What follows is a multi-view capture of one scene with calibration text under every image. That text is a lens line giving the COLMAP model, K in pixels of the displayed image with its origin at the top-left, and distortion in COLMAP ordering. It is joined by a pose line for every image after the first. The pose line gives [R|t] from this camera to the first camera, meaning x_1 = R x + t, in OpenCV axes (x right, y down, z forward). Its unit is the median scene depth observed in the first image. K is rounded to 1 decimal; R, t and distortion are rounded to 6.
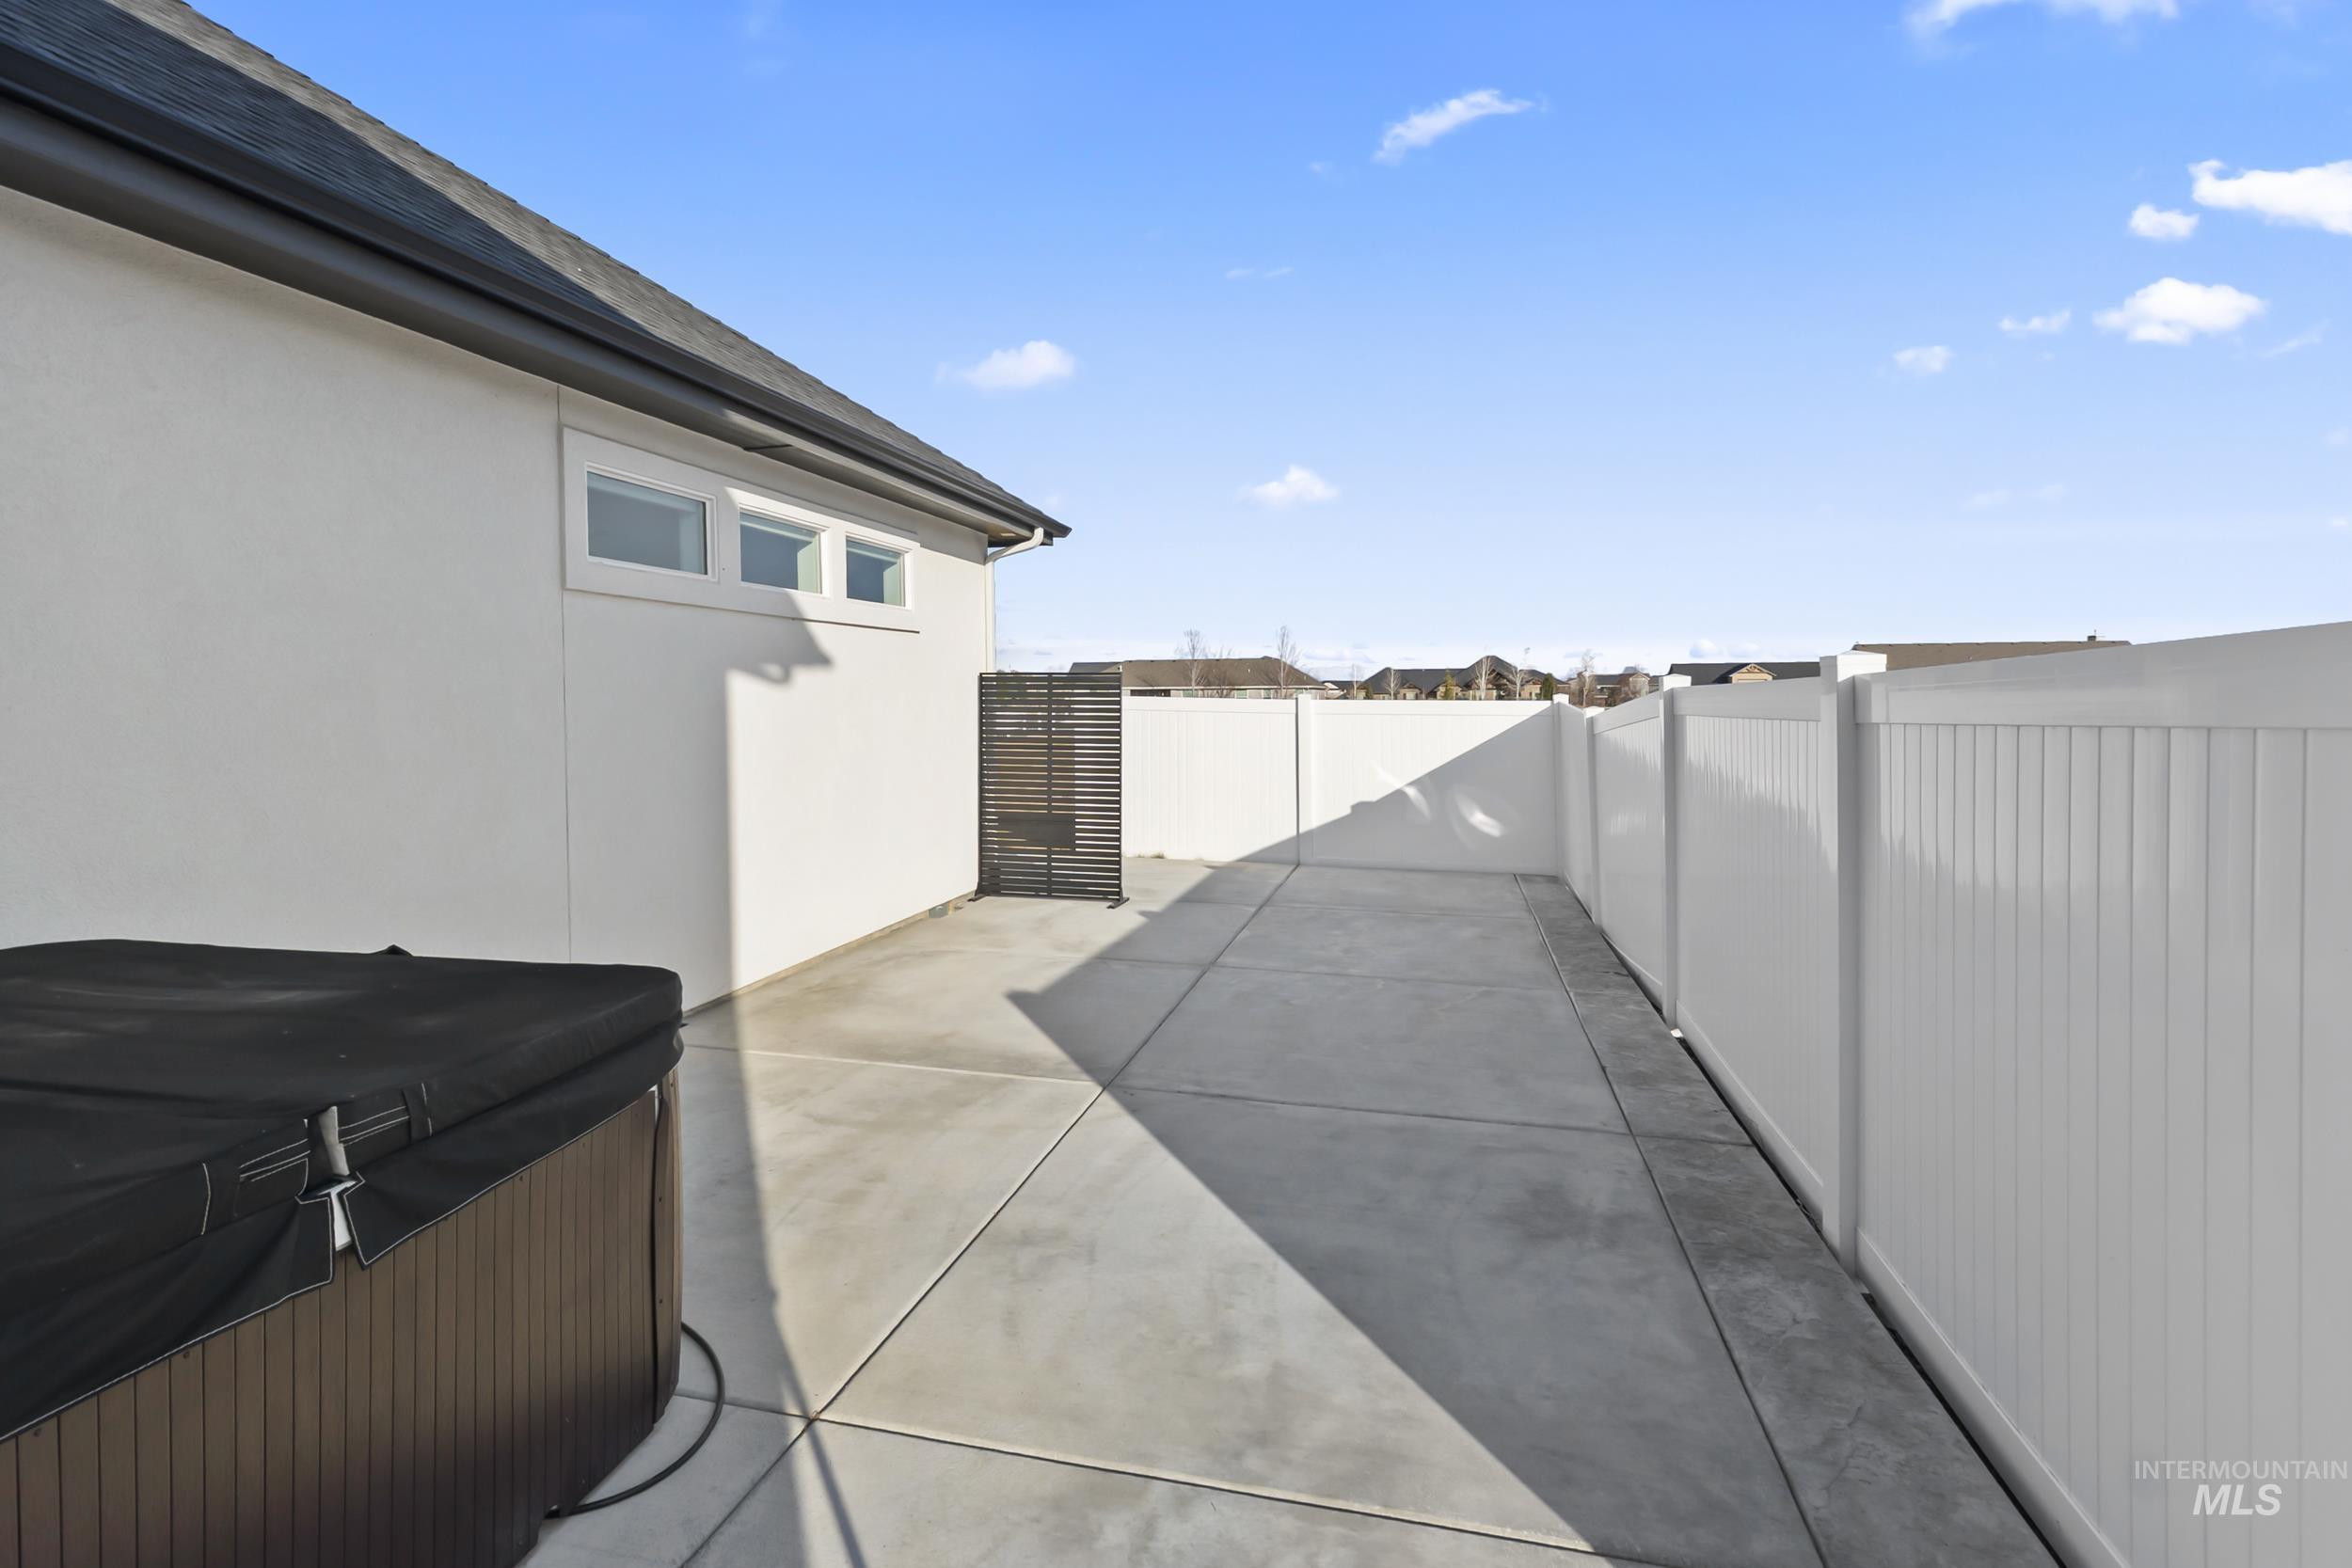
lens RADIAL K [[1094.6, 0, 1173.8], [0, 1094.6, 713.1], [0, 0, 1]] dist [-0.001705, -0.000271]
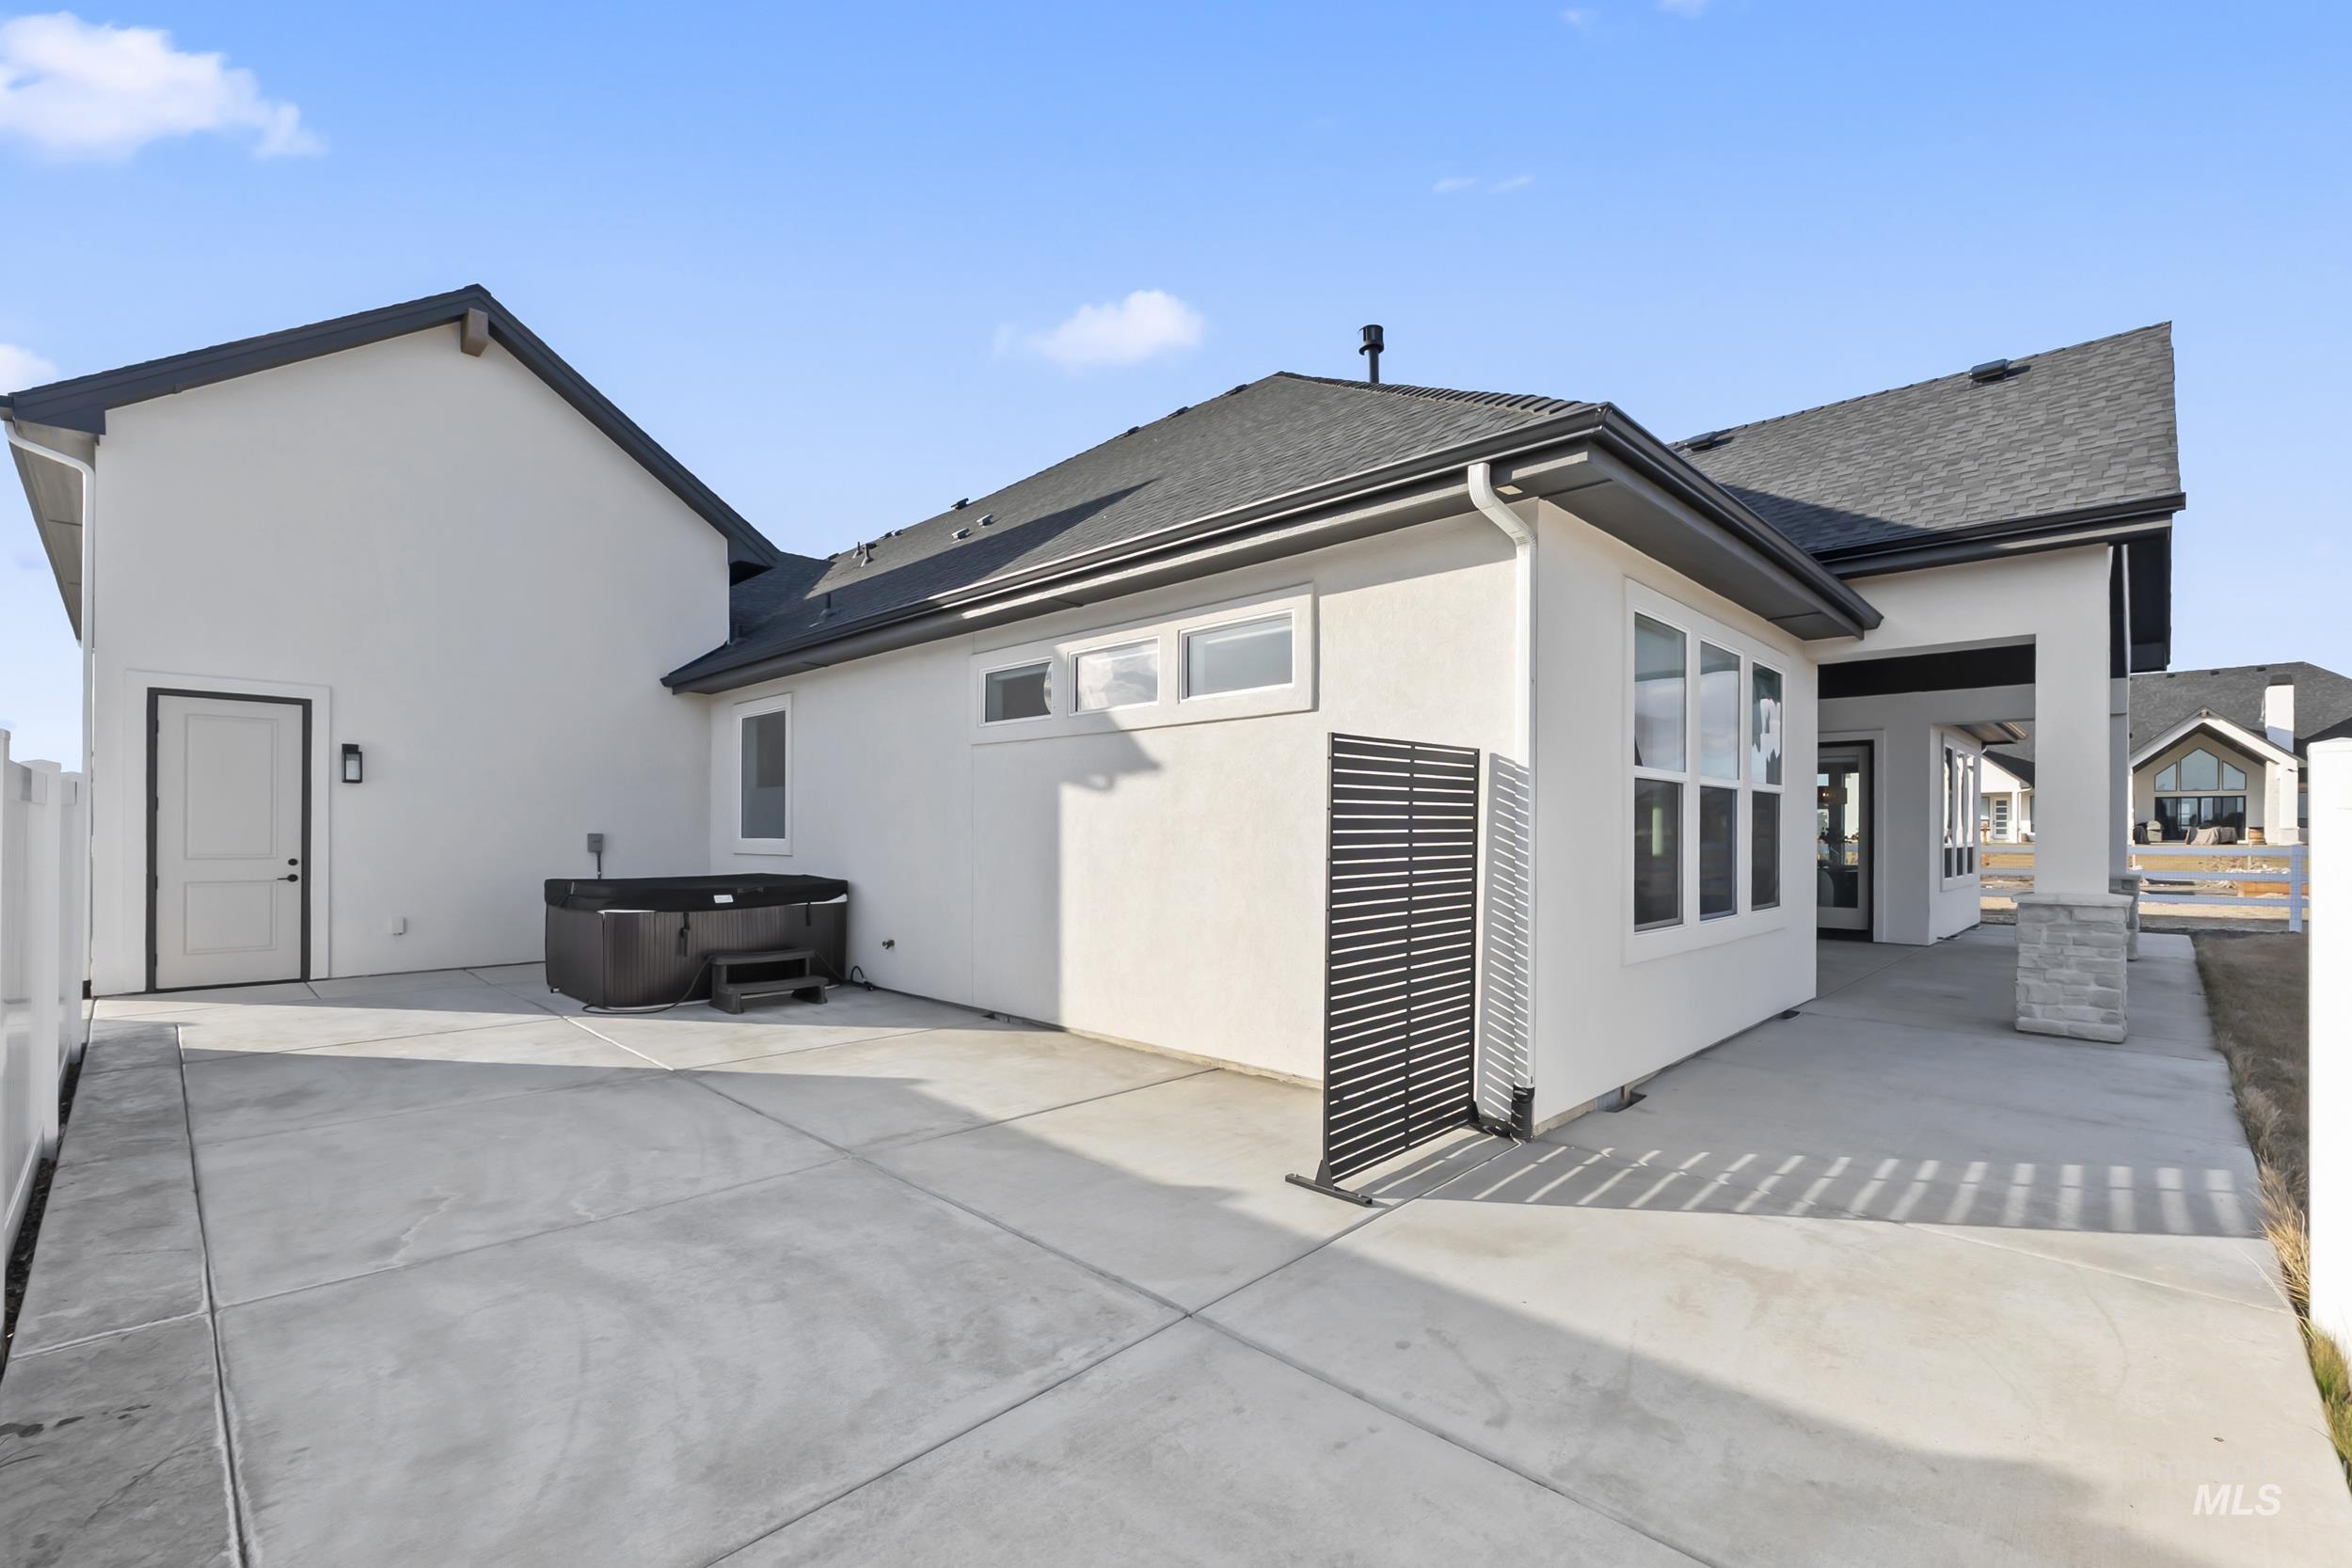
lens RADIAL K [[1008.2, 0, 1169.5], [0, 1008.2, 823.1], [0, 0, 1]] dist [0.000241, 0.000196]
pose [[-0.515024, -0.003324, -0.857169, 0.551227], [-0.012592, 0.999914, 0.003689, 0.002687], [0.857083, 0.012693, -0.515022, 1.680577]]
